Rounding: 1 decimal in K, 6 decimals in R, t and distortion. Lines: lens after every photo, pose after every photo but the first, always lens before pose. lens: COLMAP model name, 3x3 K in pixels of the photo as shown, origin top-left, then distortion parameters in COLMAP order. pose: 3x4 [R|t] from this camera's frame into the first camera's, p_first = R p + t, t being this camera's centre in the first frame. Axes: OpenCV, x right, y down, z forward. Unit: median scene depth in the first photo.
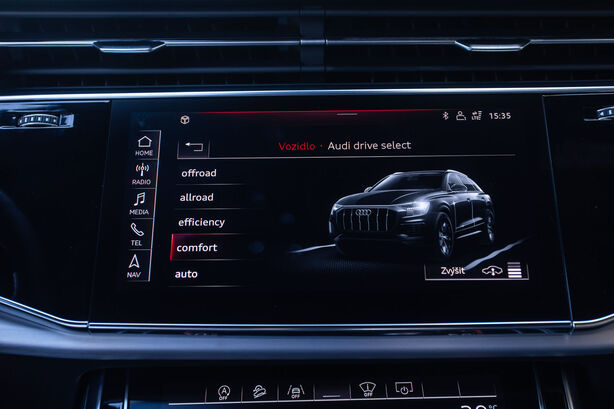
lens RADIAL K [[654.1, 0, 304.7], [0, 654.1, 199.9], [0, 0, 1]] dist [0.010195, 0.000000]
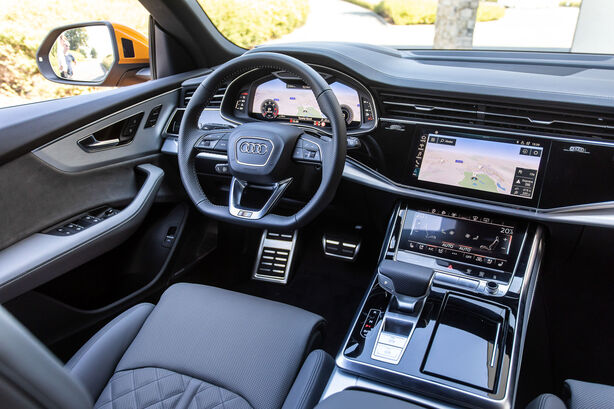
lens RADIAL K [[501.4, 0, 304.7], [0, 501.4, 205.7], [0, 0, 1]] dist [0.008711, -0.005222]
pose [[0.888951, 0.193432, -0.415151, 0.373821], [-0.133483, 0.976507, 0.169163, -0.102101], [0.438119, -0.094962, 0.893887, -1.717508]]
